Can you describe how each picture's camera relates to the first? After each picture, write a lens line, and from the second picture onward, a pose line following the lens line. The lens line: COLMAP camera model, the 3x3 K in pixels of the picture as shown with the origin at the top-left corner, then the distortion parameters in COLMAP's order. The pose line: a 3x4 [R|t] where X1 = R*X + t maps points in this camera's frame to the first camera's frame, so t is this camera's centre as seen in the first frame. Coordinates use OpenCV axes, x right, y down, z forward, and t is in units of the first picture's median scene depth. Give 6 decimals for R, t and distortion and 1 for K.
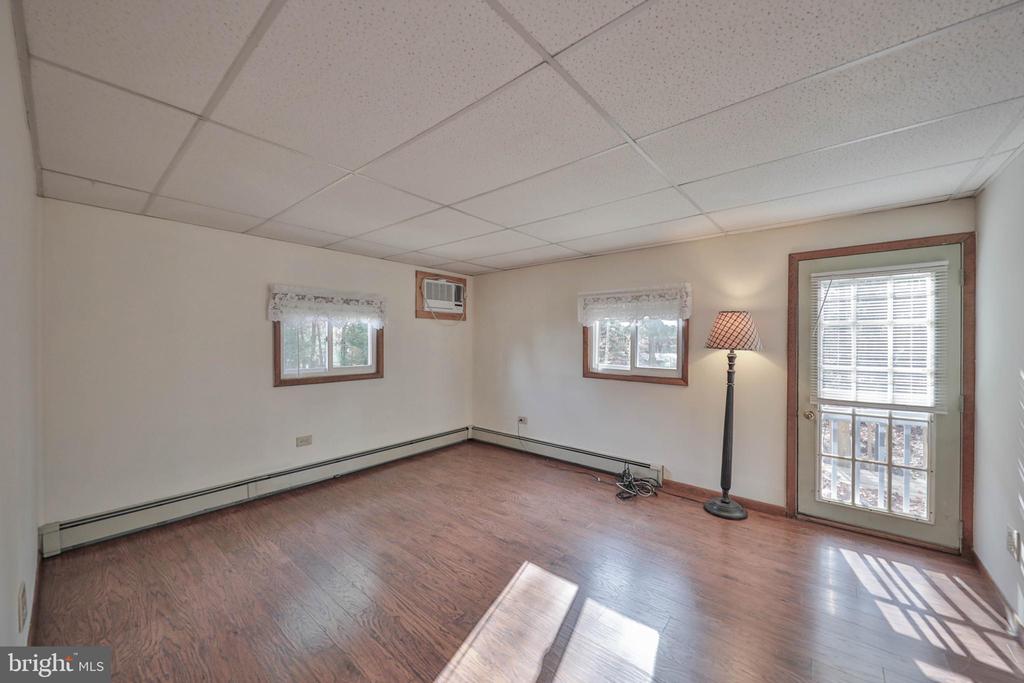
lens RADIAL K [[349.6, 0, 508.0], [0, 349.6, 340.6], [0, 0, 1]] dist [0.002228, -0.003835]
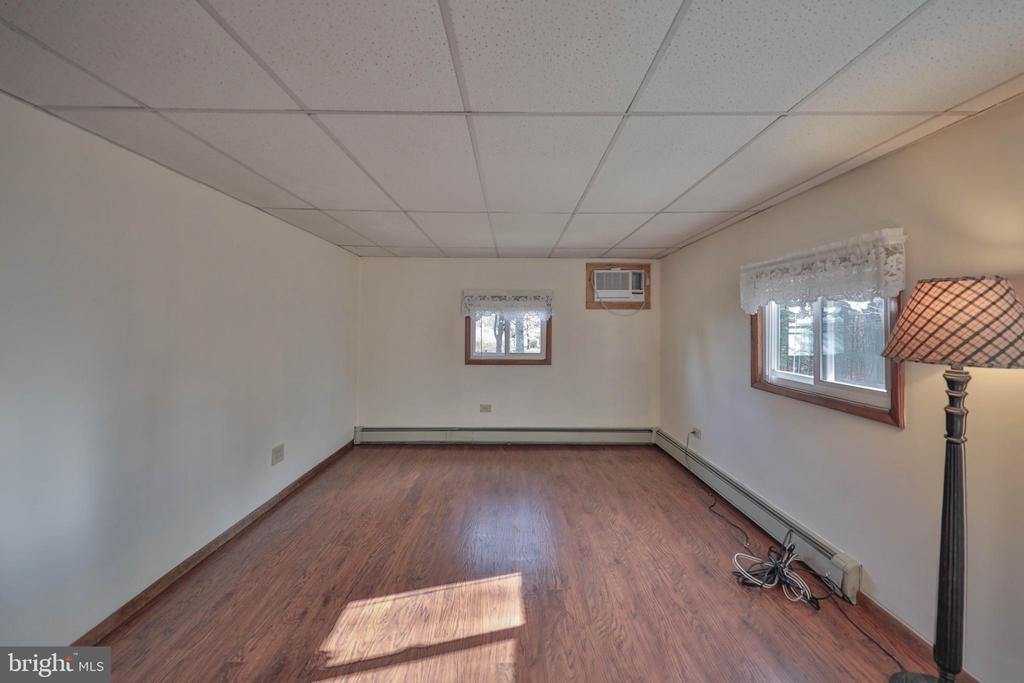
lens RADIAL K [[345.3, 0, 511.0], [0, 345.3, 316.2], [0, 0, 1]] dist [0.012581, 0.000035]
pose [[0.682469, -0.020310, -0.730632, 0.435568], [-0.006274, 0.999414, -0.033642, -0.011771], [0.730887, 0.027544, 0.681942, 0.200319]]
